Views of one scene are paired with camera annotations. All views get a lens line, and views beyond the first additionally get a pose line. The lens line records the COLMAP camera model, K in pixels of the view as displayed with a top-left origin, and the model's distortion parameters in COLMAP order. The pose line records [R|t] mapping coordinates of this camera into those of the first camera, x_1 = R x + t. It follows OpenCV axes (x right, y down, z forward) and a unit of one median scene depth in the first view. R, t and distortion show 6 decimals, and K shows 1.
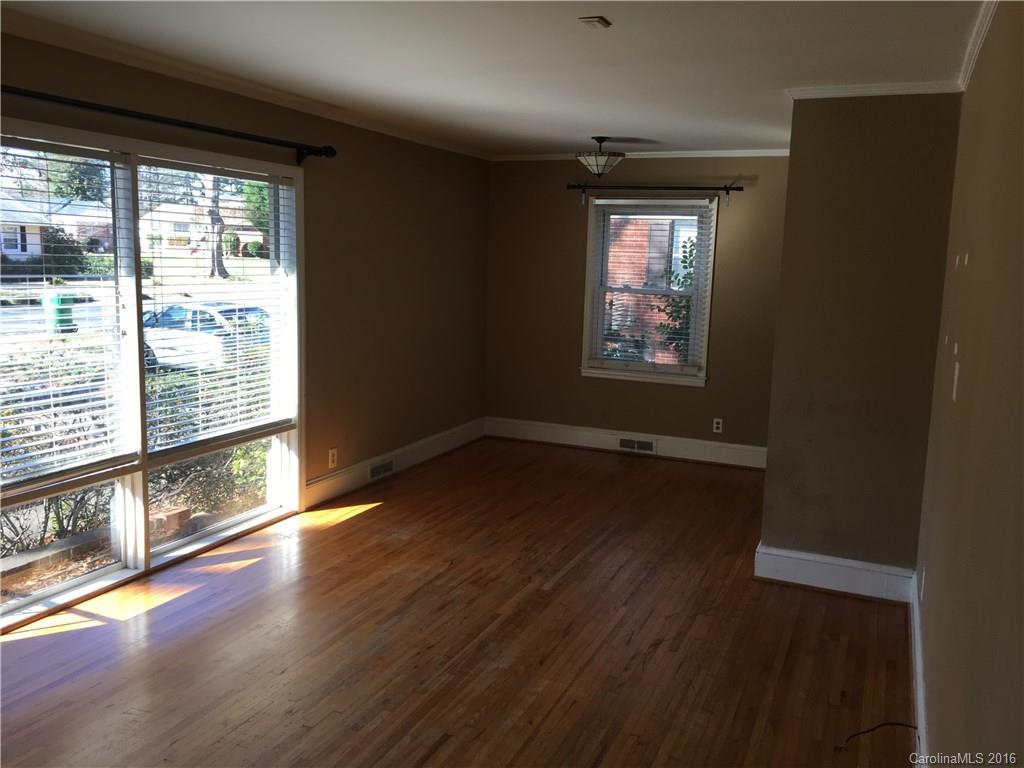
lens RADIAL K [[869.1, 0, 512.0], [0, 869.1, 384.0], [0, 0, 1]] dist [0.015137, -0.003738]
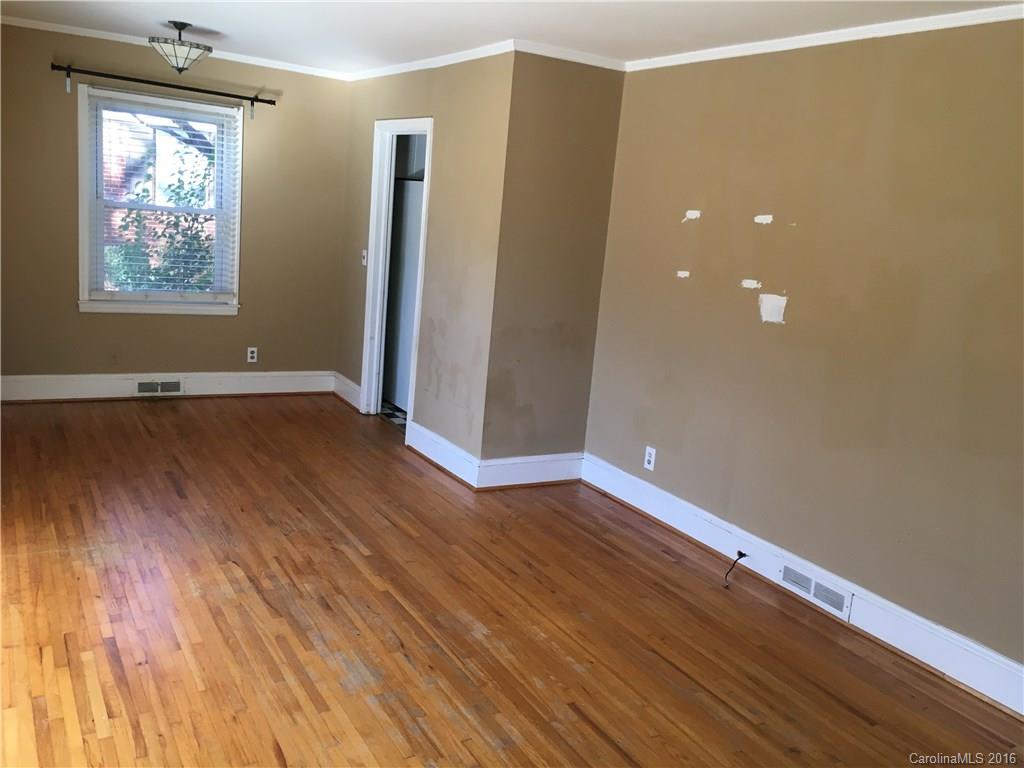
lens RADIAL K [[869.1, 0, 512.0], [0, 869.1, 384.0], [0, 0, 1]] dist [0.015137, -0.003738]
pose [[0.577982, -0.139281, 0.804075, -0.478698], [0.045053, 0.989271, 0.138975, -0.051873], [-0.814805, -0.044099, 0.578056, 0.284046]]
